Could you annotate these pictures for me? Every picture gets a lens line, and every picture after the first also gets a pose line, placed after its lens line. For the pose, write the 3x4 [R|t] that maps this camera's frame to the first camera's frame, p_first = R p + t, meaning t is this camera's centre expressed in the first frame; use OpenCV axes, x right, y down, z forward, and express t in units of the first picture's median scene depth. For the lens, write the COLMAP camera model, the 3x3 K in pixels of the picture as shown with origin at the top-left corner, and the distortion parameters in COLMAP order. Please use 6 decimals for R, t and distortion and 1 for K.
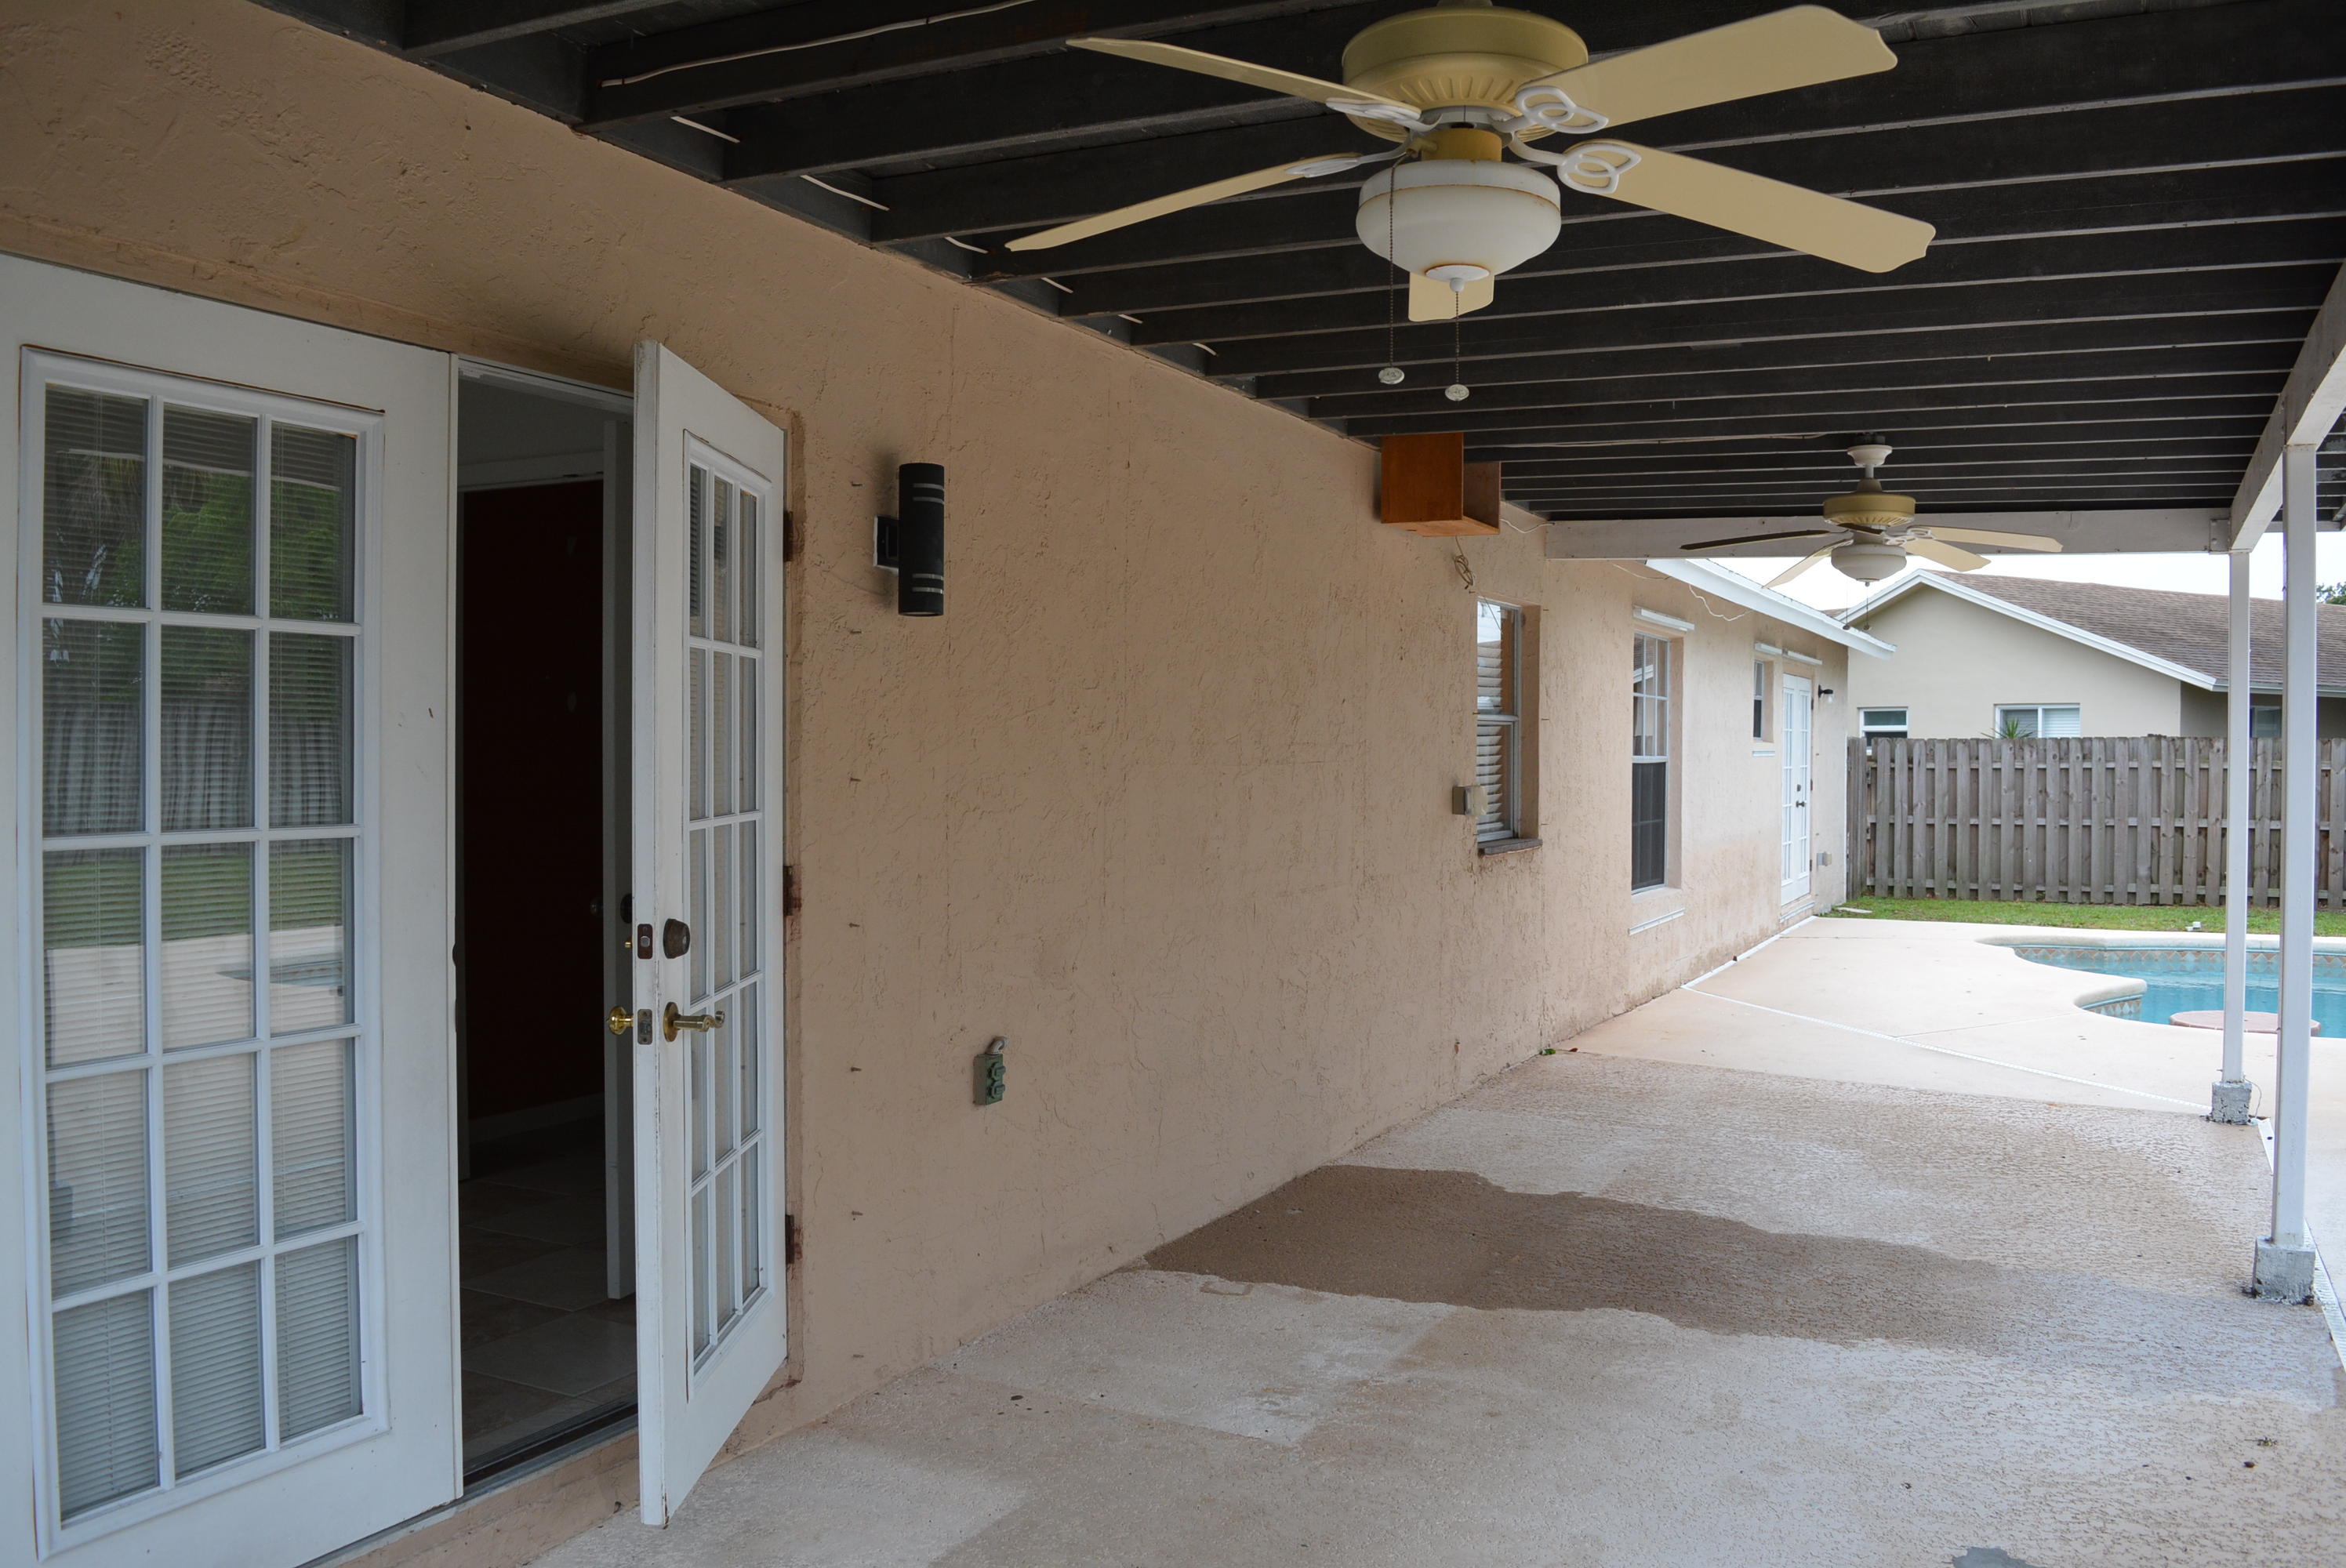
lens RADIAL K [[1845.8, 0, 1164.7], [0, 1845.8, 782.8], [0, 0, 1]] dist [-0.098552, 0.019773]
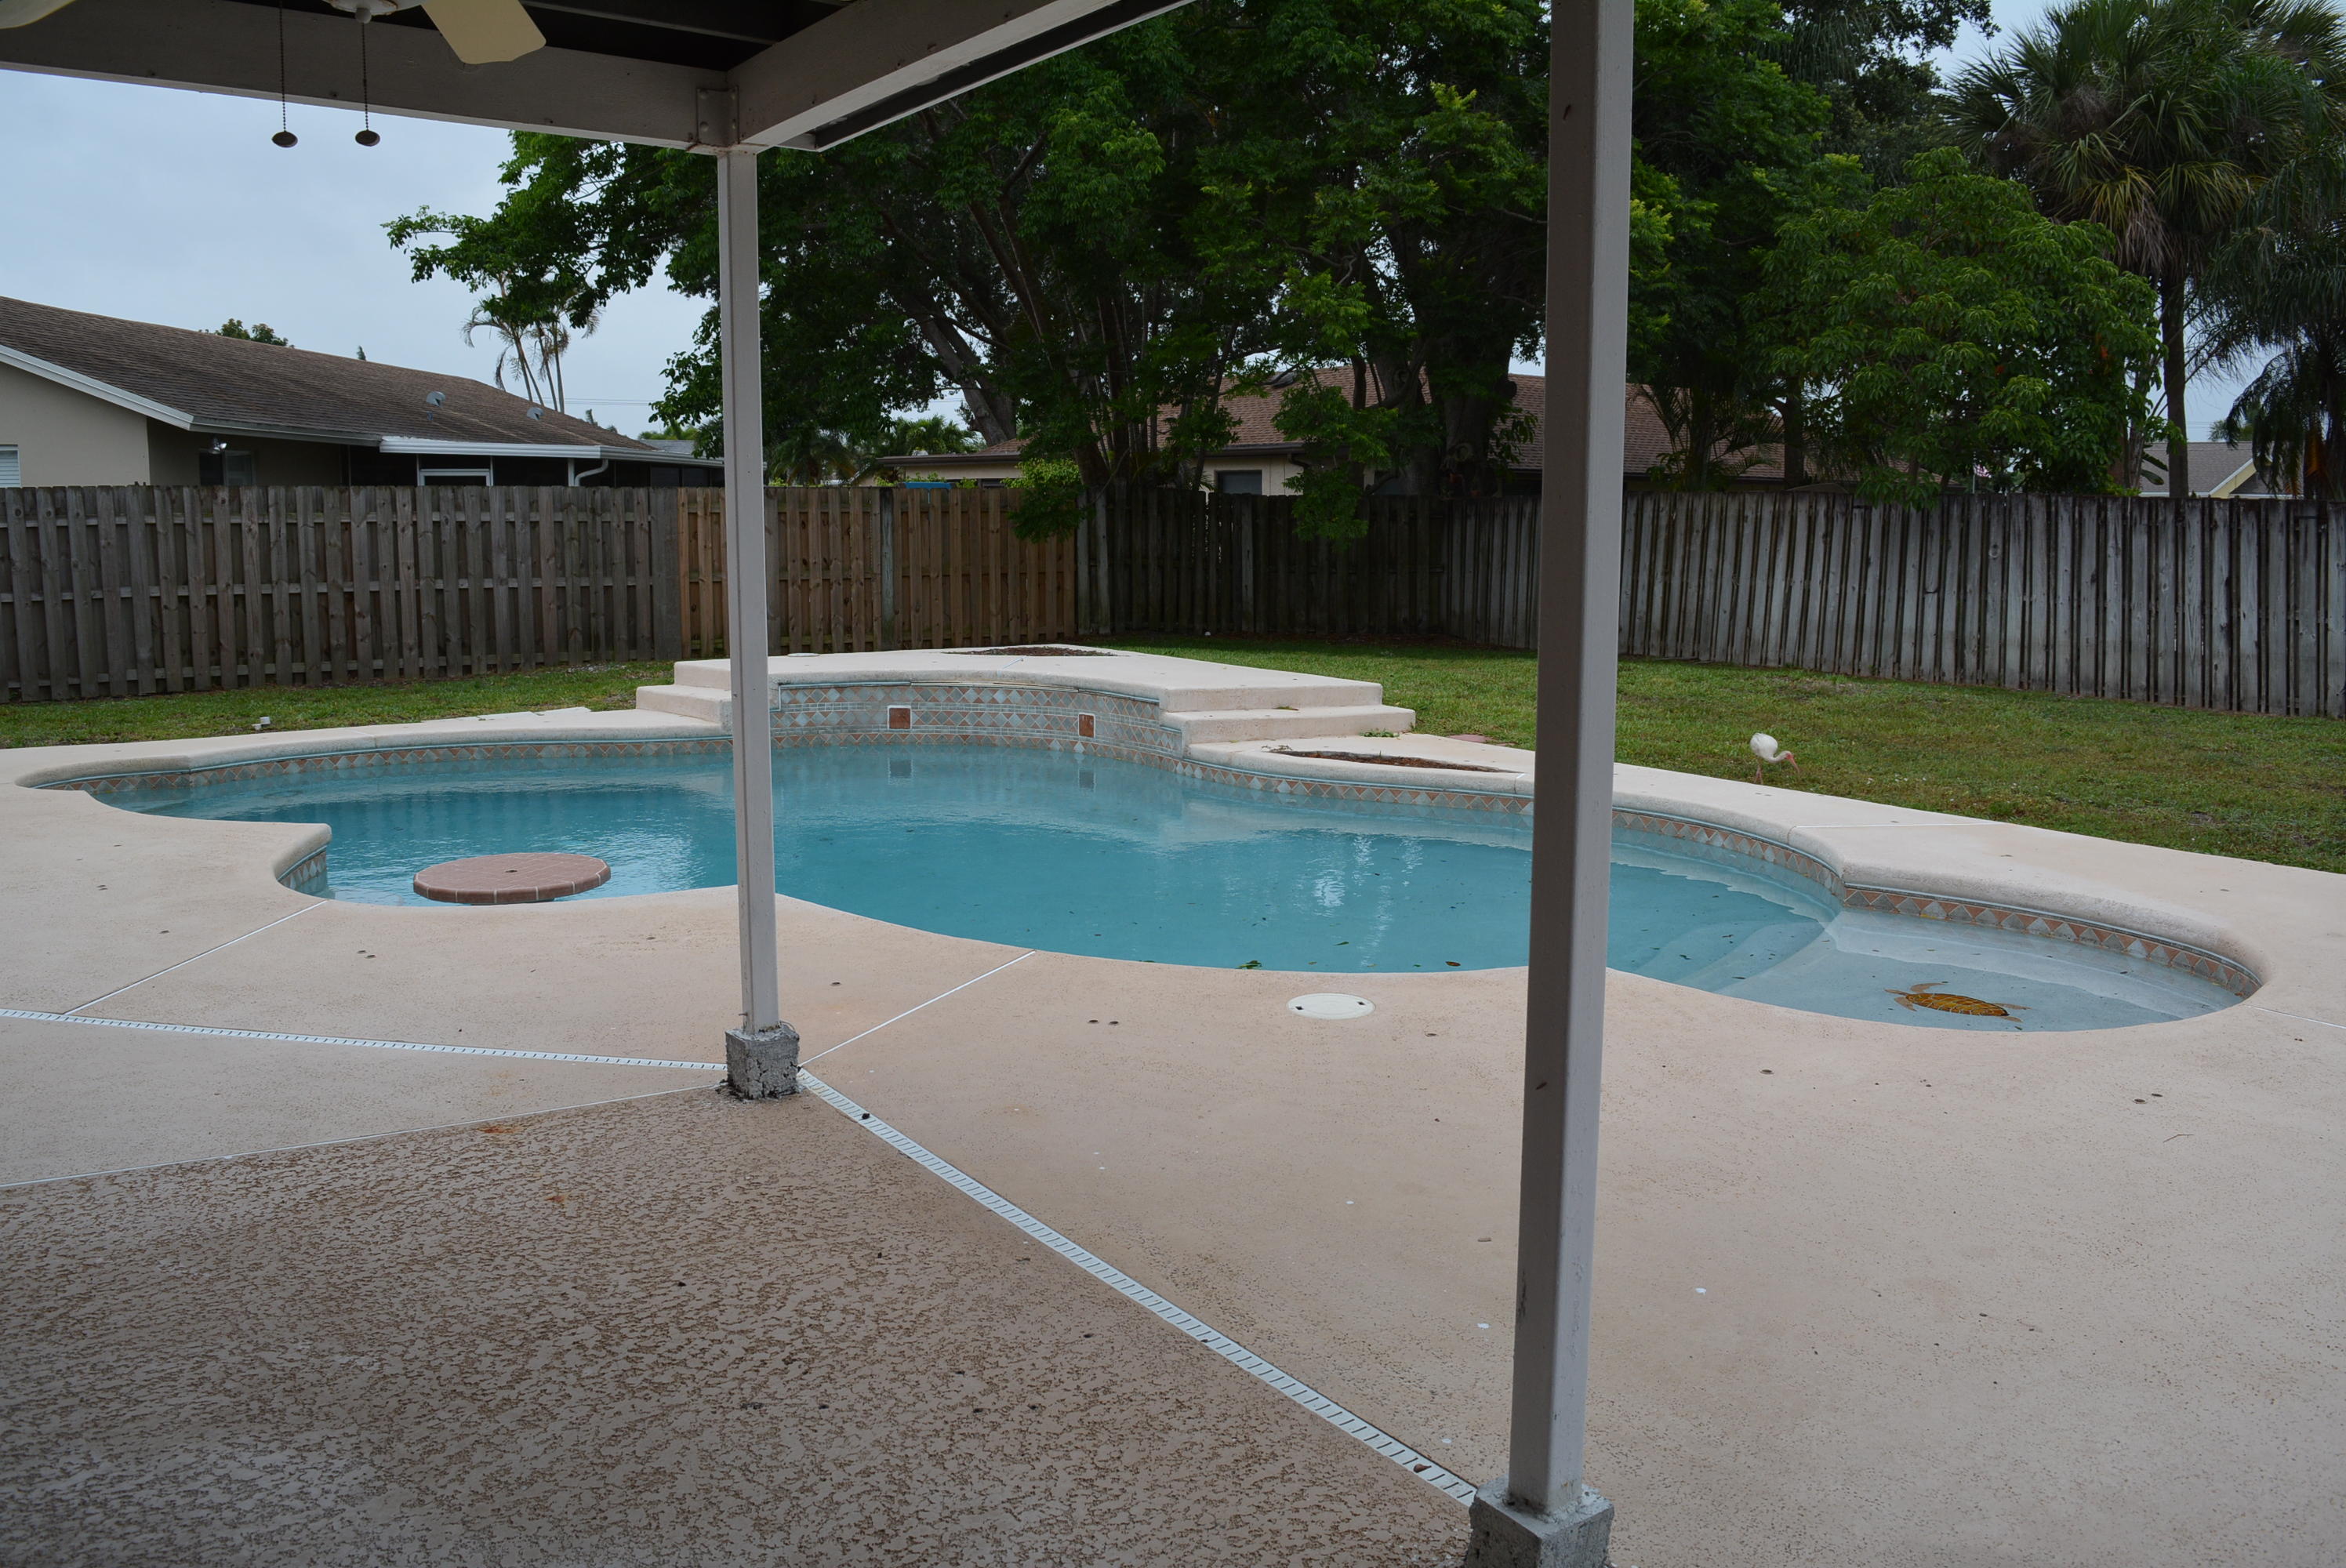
lens RADIAL K [[1845.8, 0, 1164.7], [0, 1845.8, 782.8], [0, 0, 1]] dist [-0.098552, 0.019773]
pose [[0.460633, -0.131822, 0.877747, 0.042807], [0.011563, 0.989717, 0.142569, -0.002608], [-0.887515, -0.055523, 0.457421, 0.222971]]
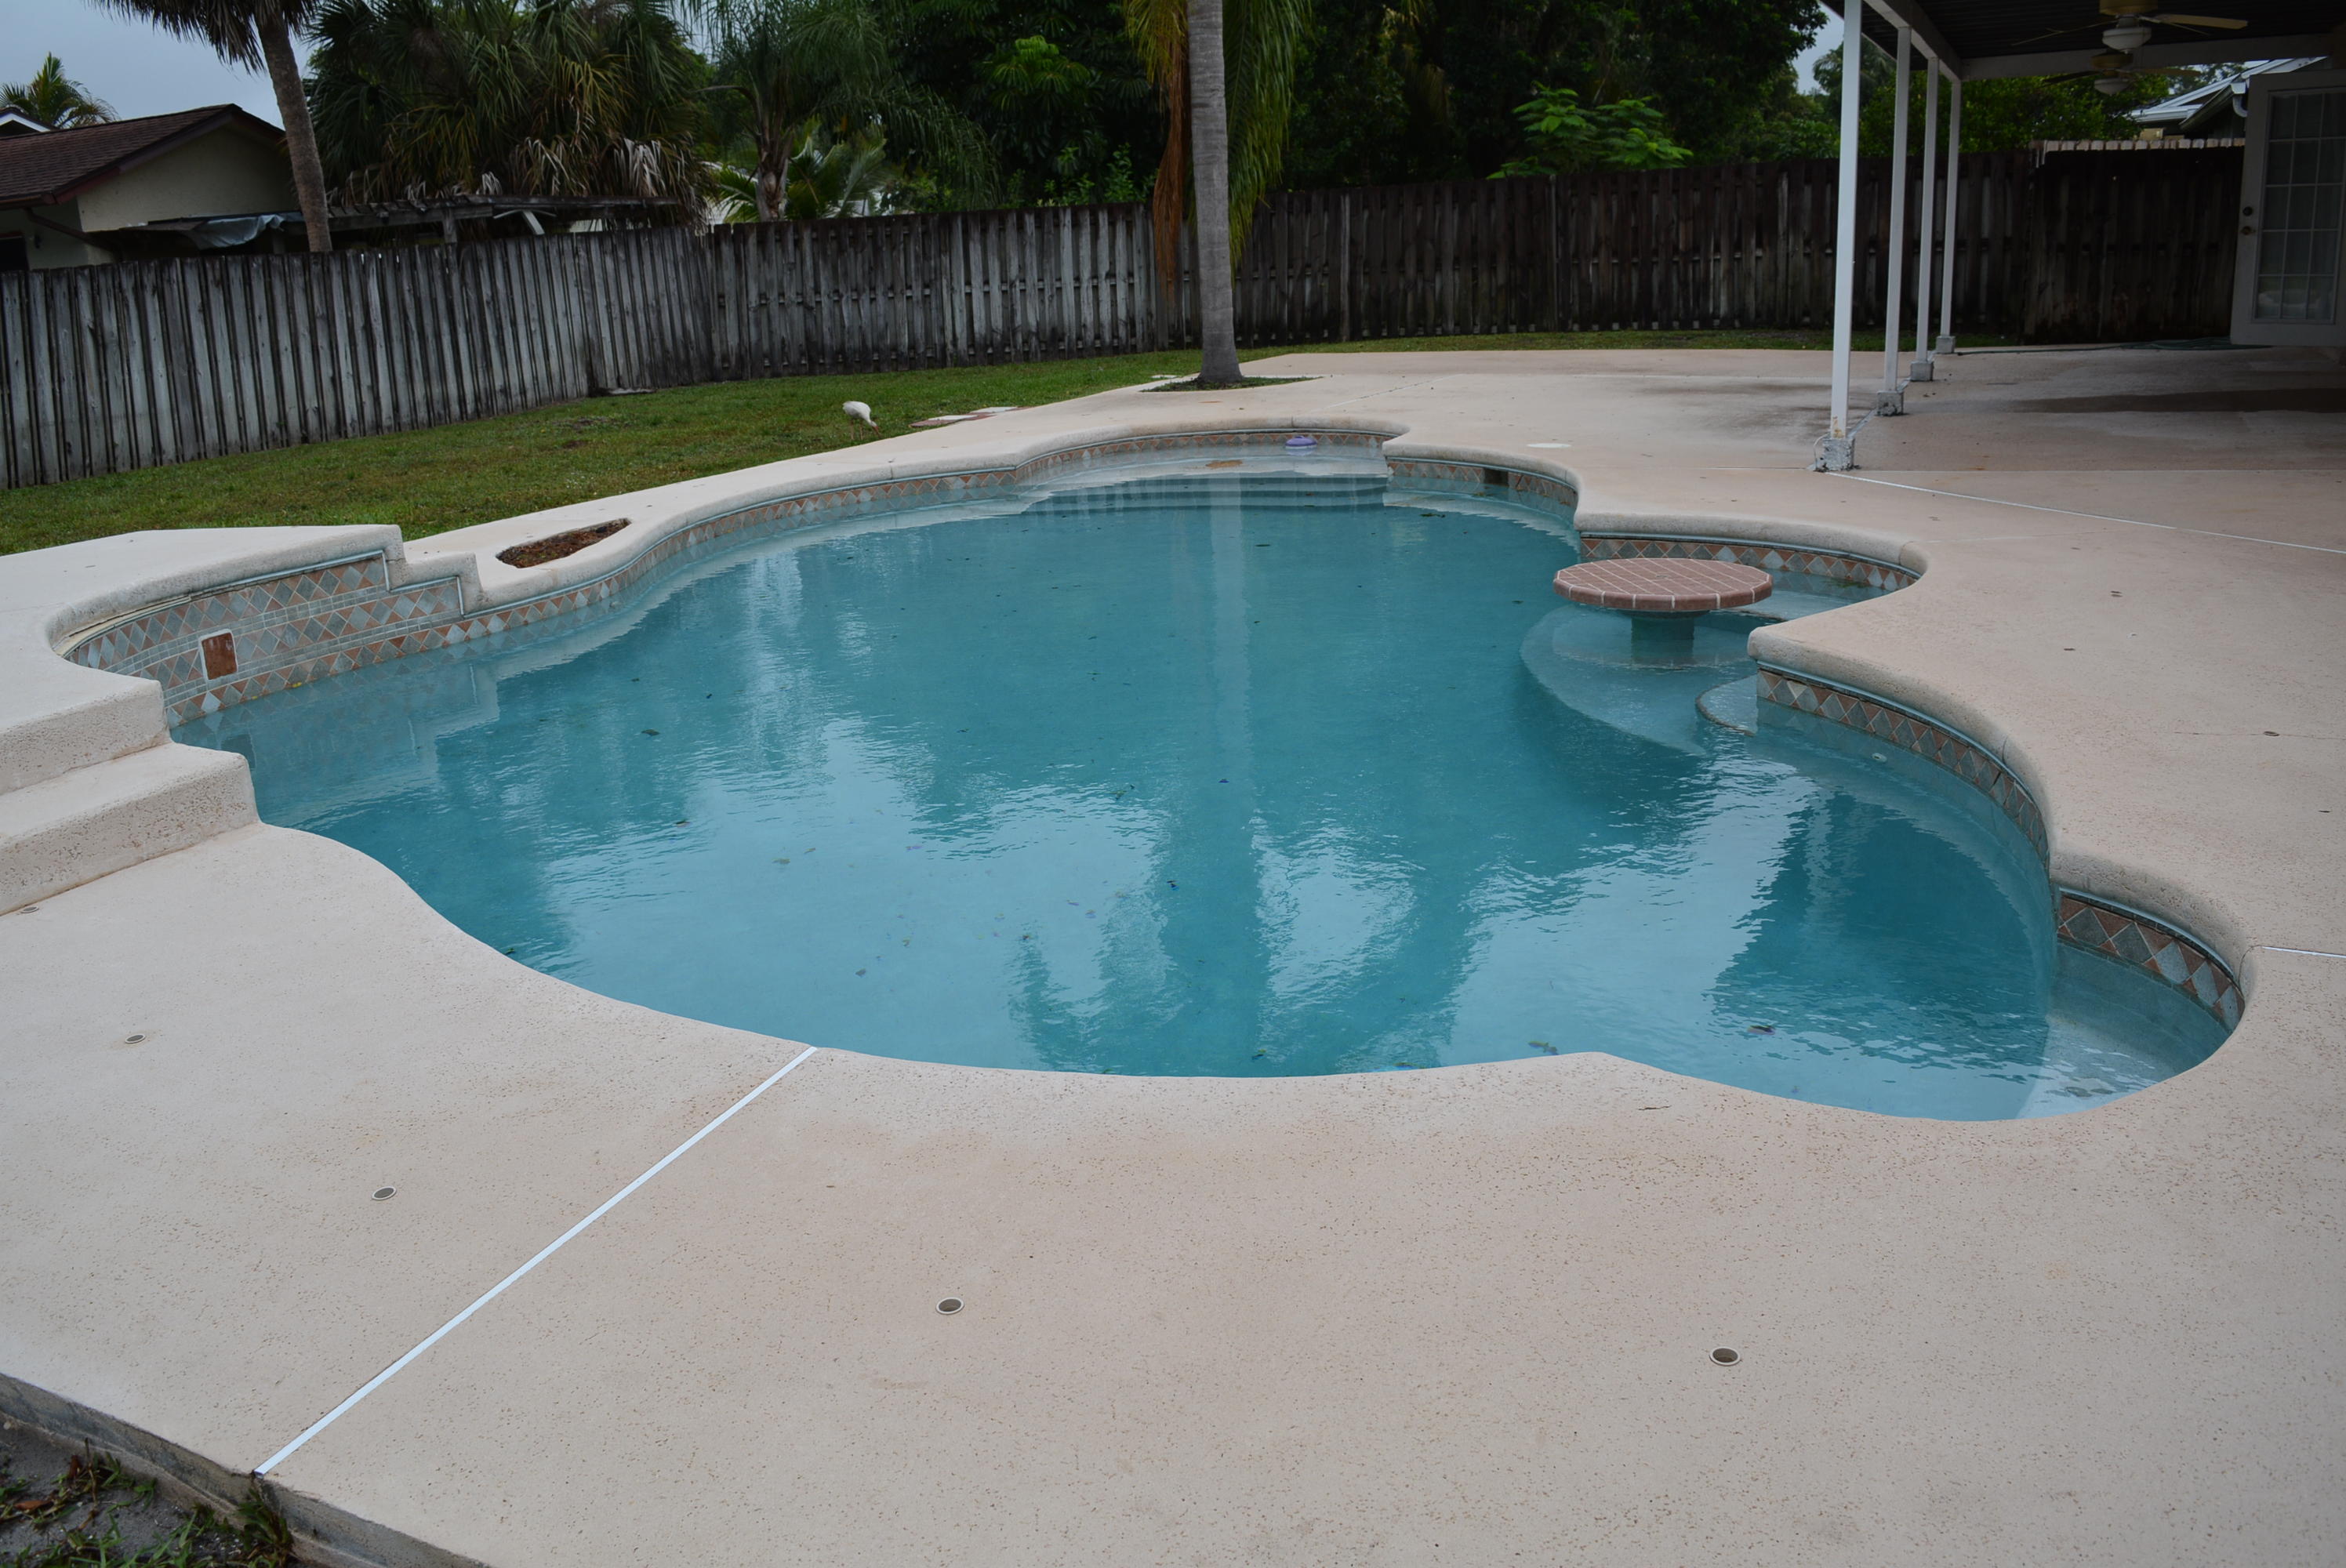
lens RADIAL K [[1845.8, 0, 1164.7], [0, 1845.8, 782.8], [0, 0, 1]] dist [-0.098552, 0.019773]
pose [[-0.998412, 0.053814, -0.016671, 0.416601], [0.046423, 0.953517, 0.297743, -0.000480], [0.031919, 0.296496, -0.954501, 0.859523]]
